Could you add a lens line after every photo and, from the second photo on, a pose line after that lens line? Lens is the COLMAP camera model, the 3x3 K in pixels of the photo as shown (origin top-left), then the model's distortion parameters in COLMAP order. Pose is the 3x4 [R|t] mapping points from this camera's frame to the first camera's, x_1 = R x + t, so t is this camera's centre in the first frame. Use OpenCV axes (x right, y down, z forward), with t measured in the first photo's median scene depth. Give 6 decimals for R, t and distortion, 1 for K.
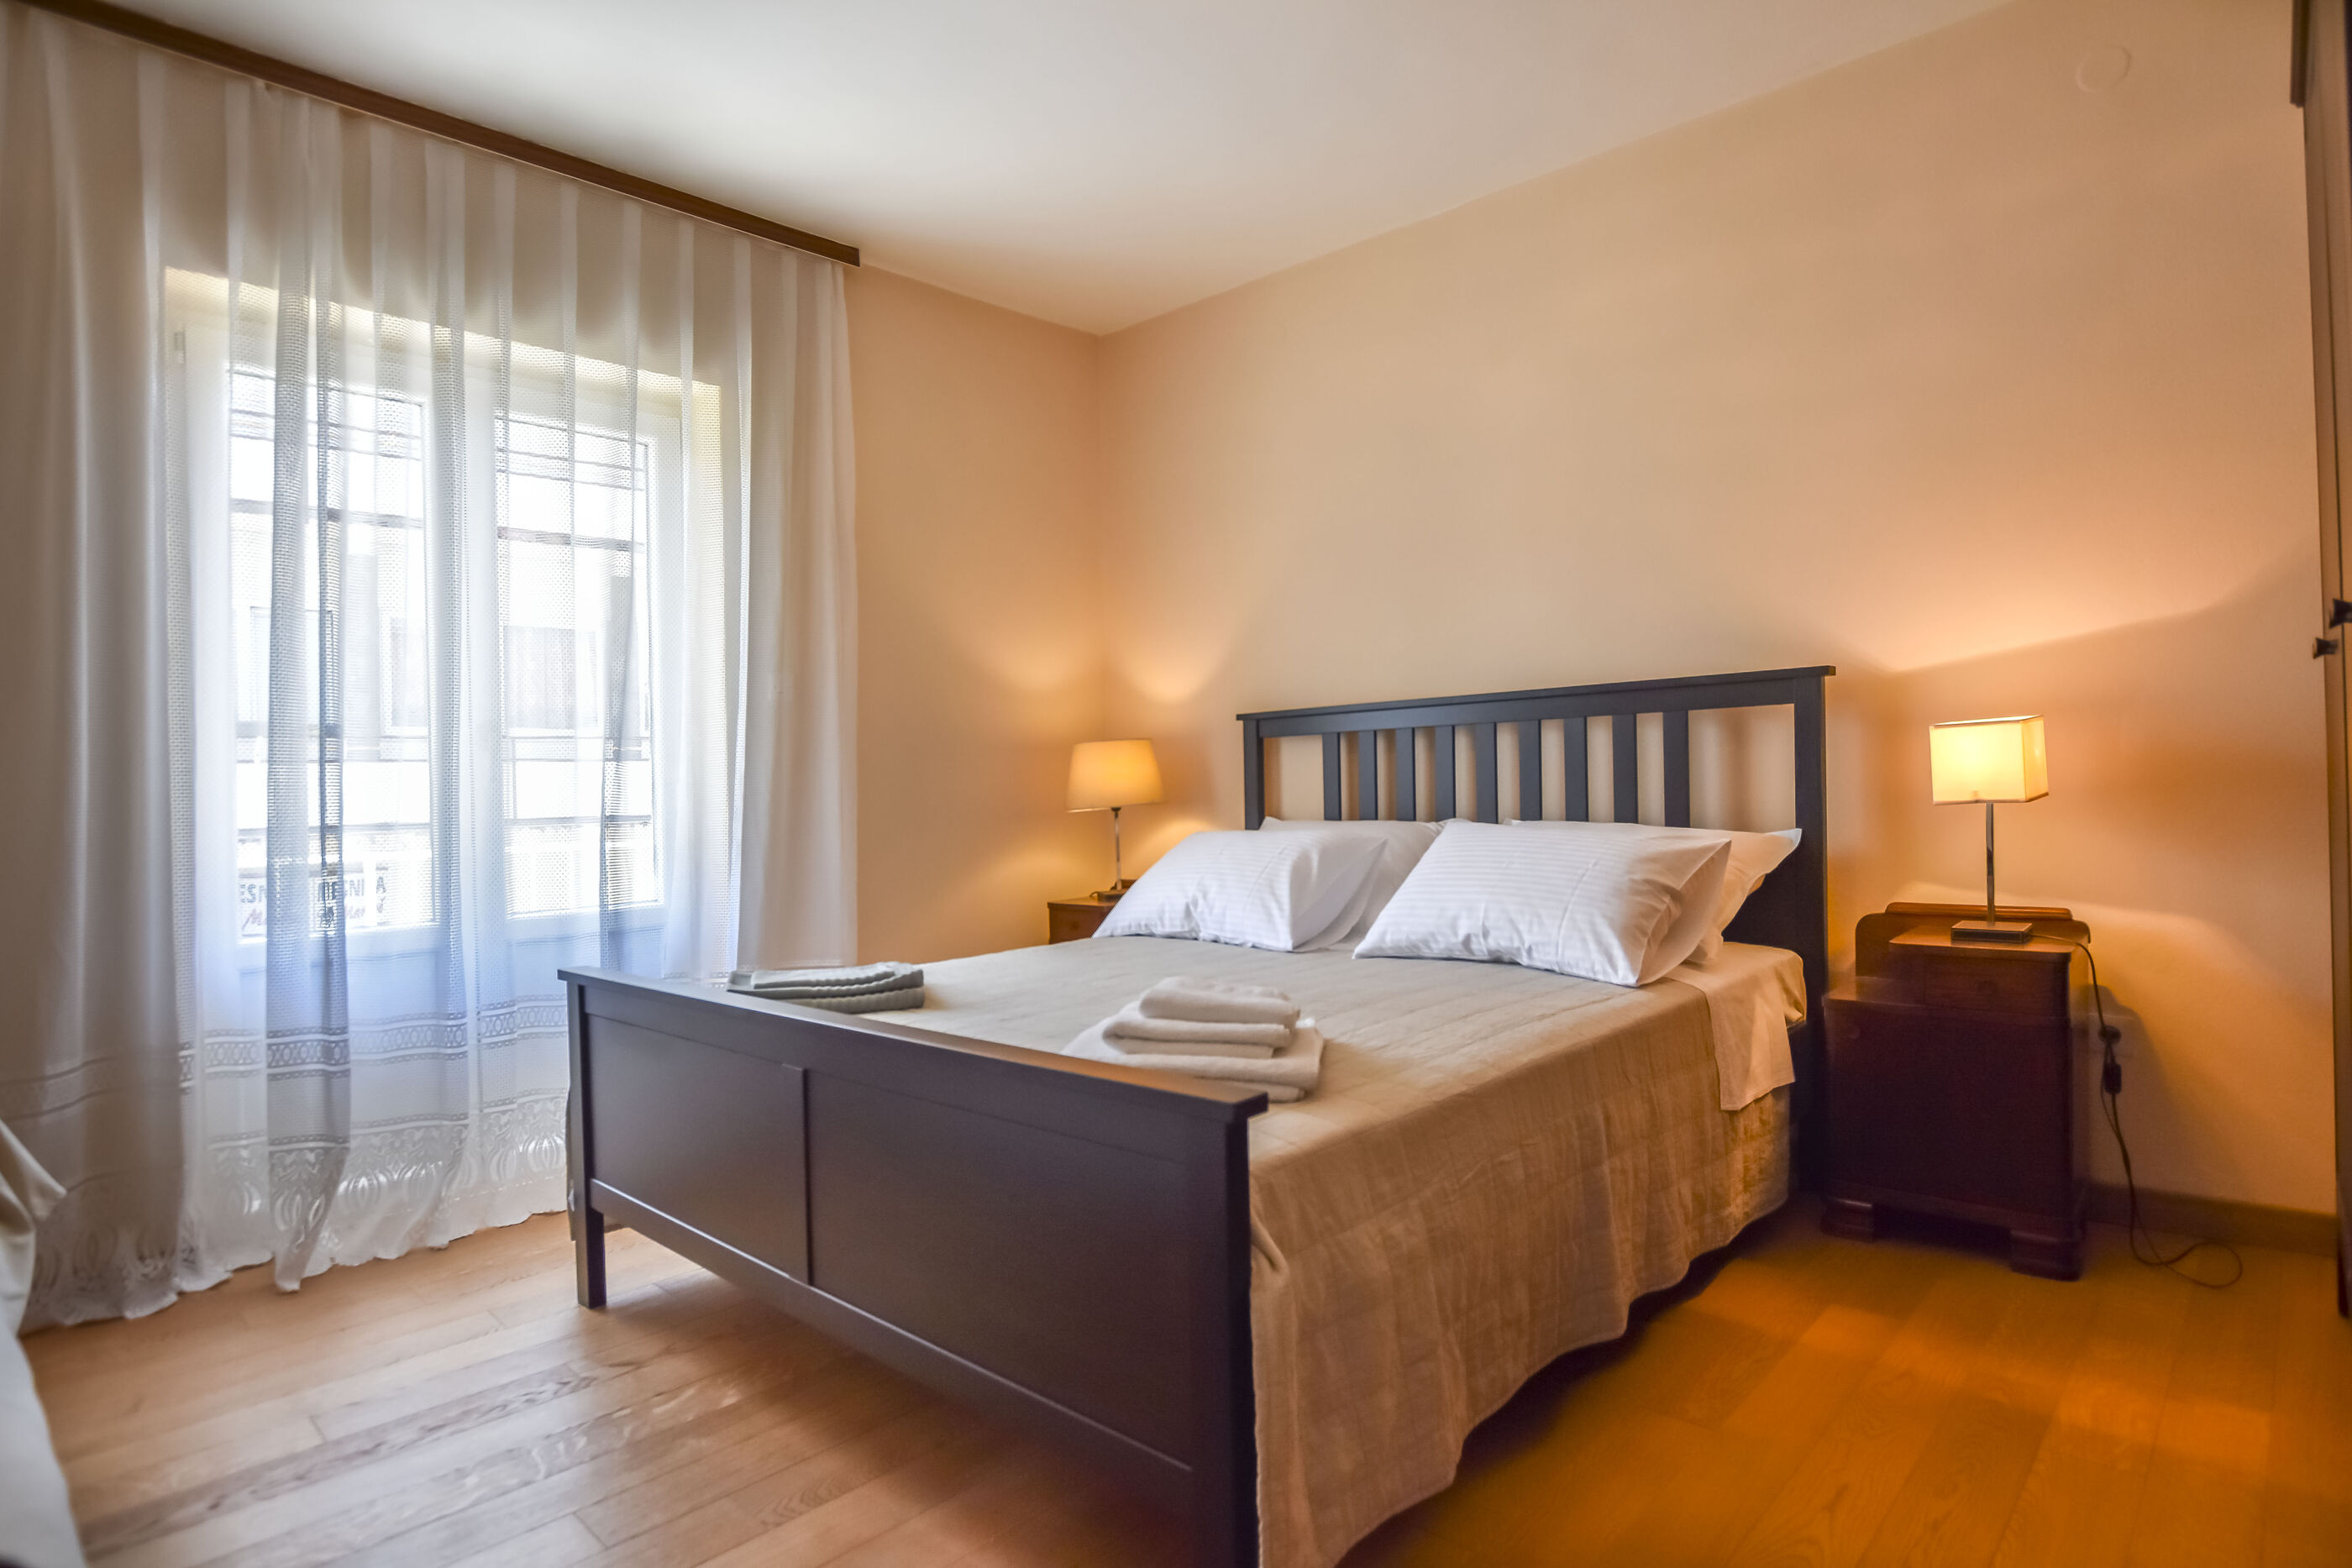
lens RADIAL K [[1241.3, 0, 1255.0], [0, 1241.3, 781.6], [0, 0, 1]] dist [-0.017506, -0.001265]
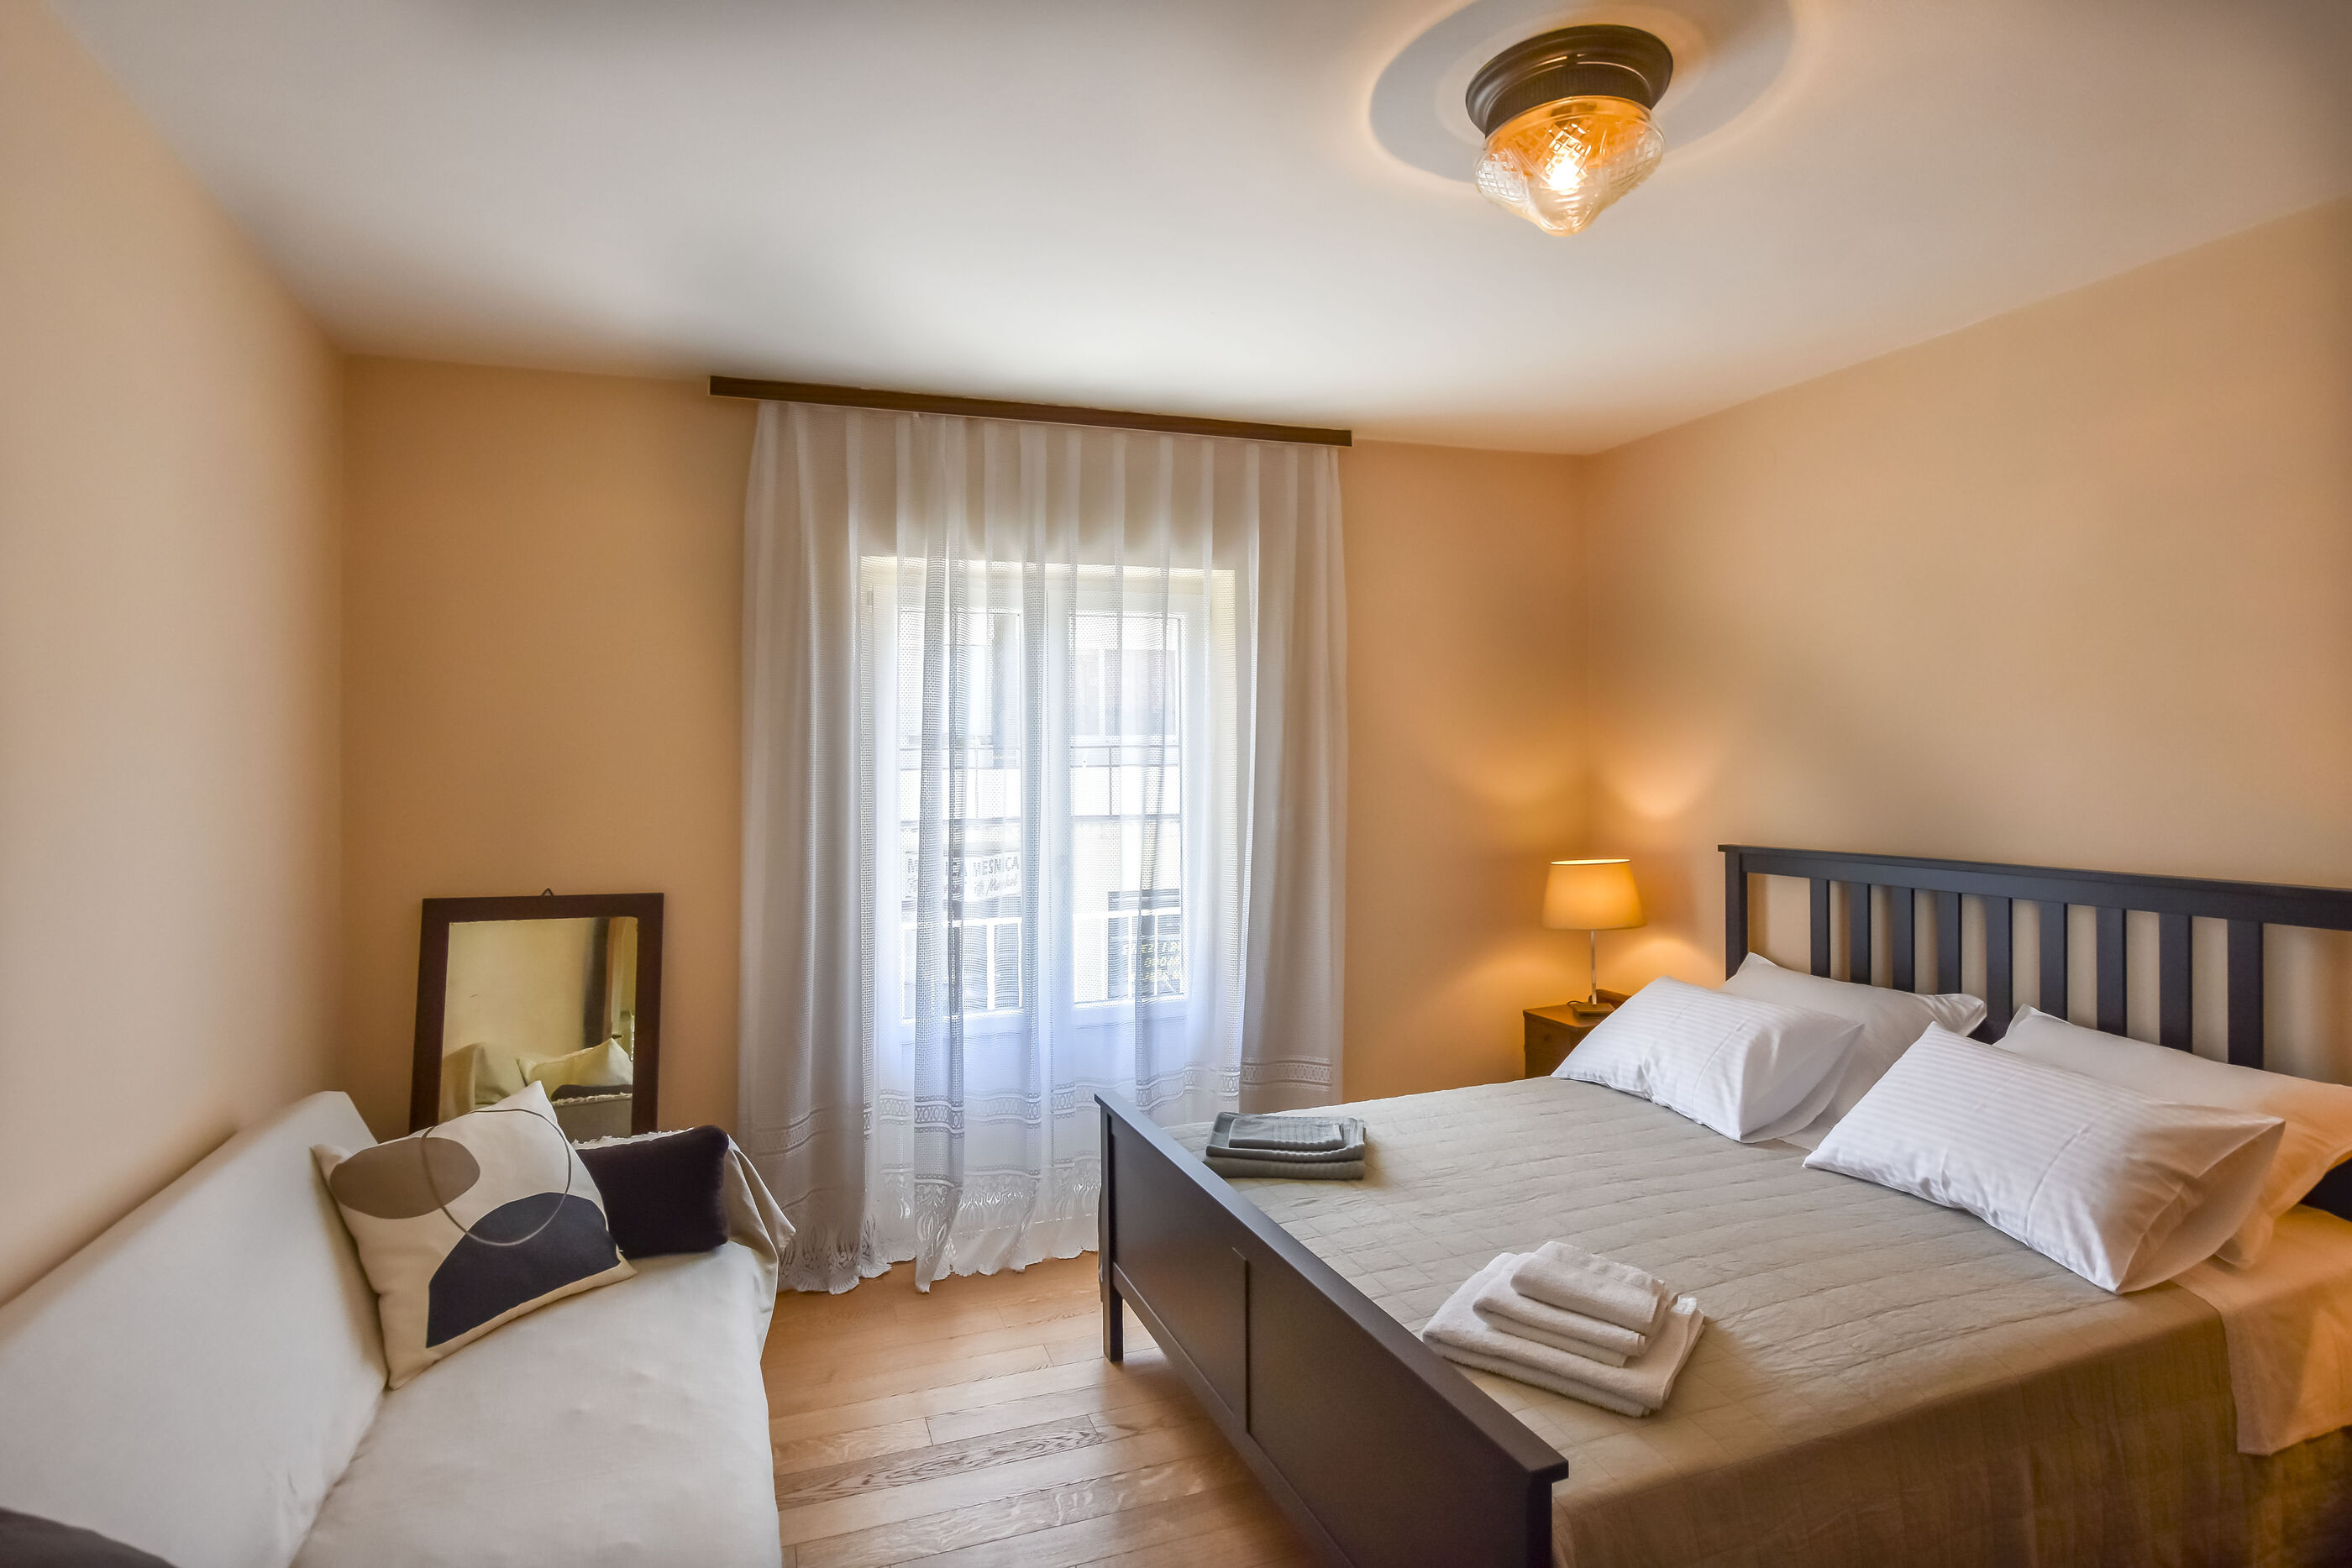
lens RADIAL K [[1218.1, 0, 1176.0], [0, 1218.1, 784.0], [0, 0, 1]] dist [-0.030194, 0.007585]
pose [[0.882687, 0.016351, -0.469676, 0.089981], [-0.015029, 0.999866, 0.006563, -0.166915], [0.469721, 0.001266, 0.882814, -0.067762]]
